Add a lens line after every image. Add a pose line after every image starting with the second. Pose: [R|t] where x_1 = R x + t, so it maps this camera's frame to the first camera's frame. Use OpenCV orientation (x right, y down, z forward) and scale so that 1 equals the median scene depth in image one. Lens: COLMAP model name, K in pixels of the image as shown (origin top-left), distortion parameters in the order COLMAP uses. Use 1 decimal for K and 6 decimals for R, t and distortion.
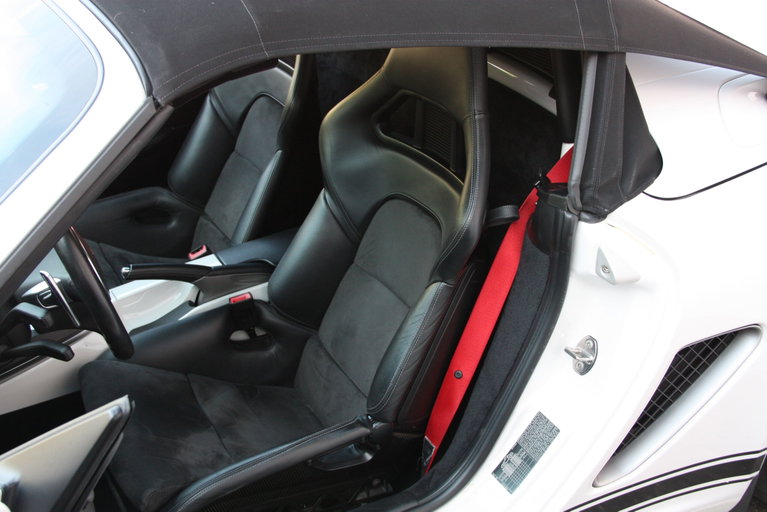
lens RADIAL K [[954.9, 0, 379.8], [0, 954.9, 255.0], [0, 0, 1]] dist [0.023488, 0.000000]
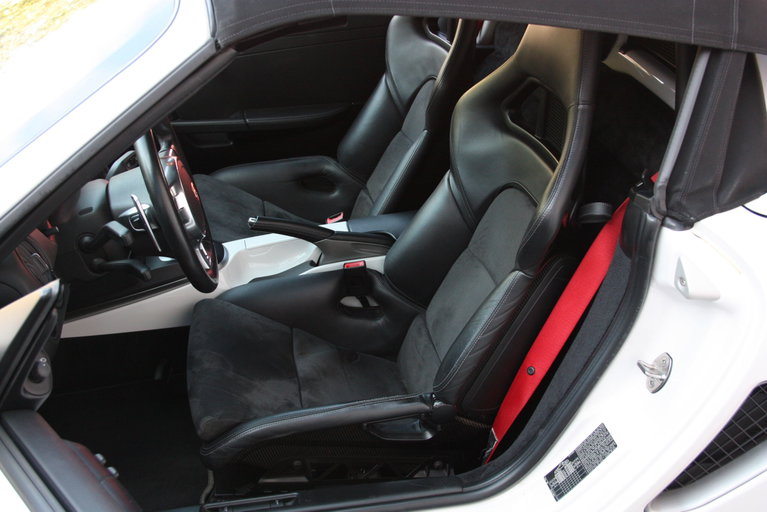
lens RADIAL K [[954.9, 0, 377.2], [0, 954.9, 258.5], [0, 0, 1]] dist [0.023488, 0.000000]
pose [[0.947218, 0.154597, -0.280853, 0.194773], [-0.157528, 0.987438, 0.012257, 0.026015], [0.279220, 0.032632, 0.959672, 0.022765]]
